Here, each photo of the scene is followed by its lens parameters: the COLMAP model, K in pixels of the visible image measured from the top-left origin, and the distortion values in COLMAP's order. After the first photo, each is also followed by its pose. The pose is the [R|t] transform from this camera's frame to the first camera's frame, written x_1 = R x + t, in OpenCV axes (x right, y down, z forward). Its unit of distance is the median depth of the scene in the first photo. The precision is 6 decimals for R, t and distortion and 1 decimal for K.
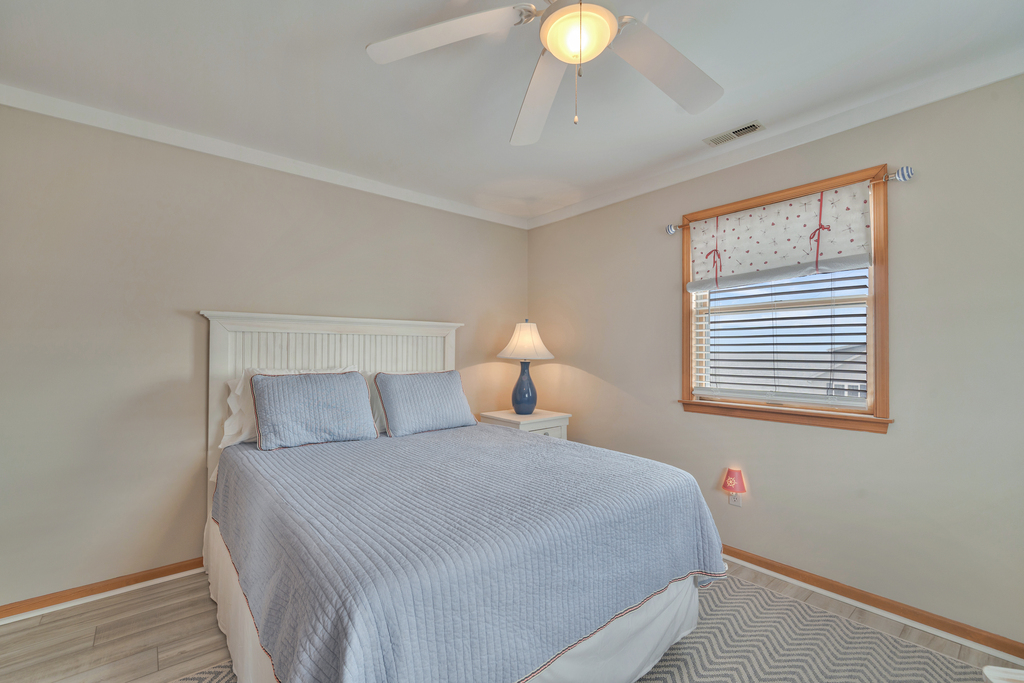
lens RADIAL K [[443.3, 0, 511.7], [0, 443.3, 345.2], [0, 0, 1]] dist [0.001932, 0.000205]
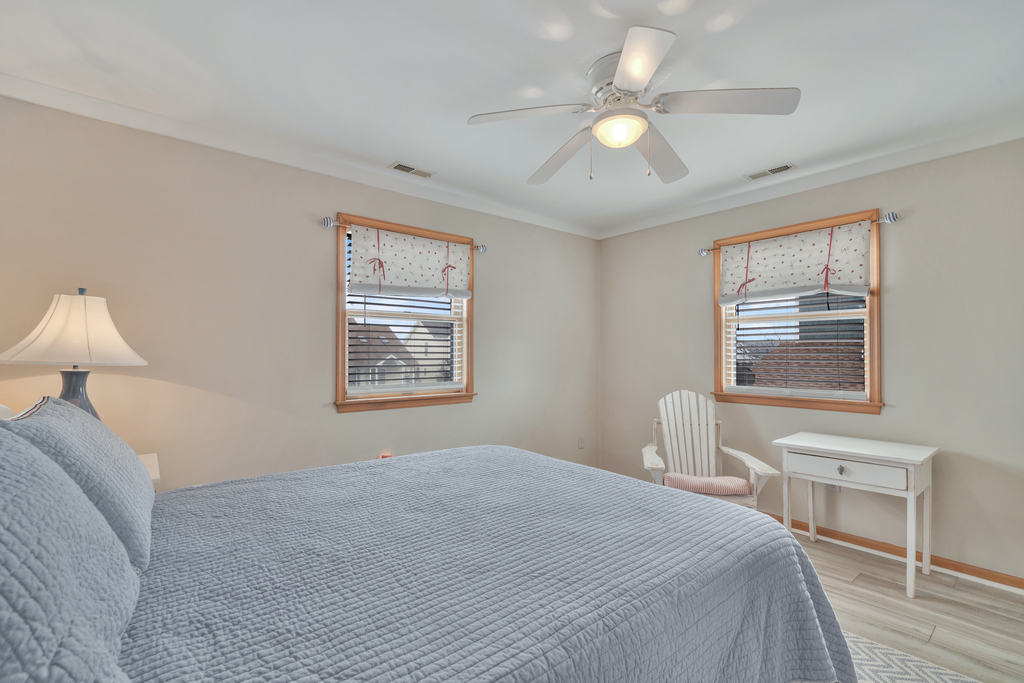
lens RADIAL K [[443.3, 0, 511.7], [0, 443.3, 345.2], [0, 0, 1]] dist [0.001932, 0.000205]
pose [[0.014578, 0.015798, 0.999769, -0.666679], [-0.016856, 0.999737, -0.015552, 0.009754], [-0.999752, -0.016625, 0.014841, 0.691483]]
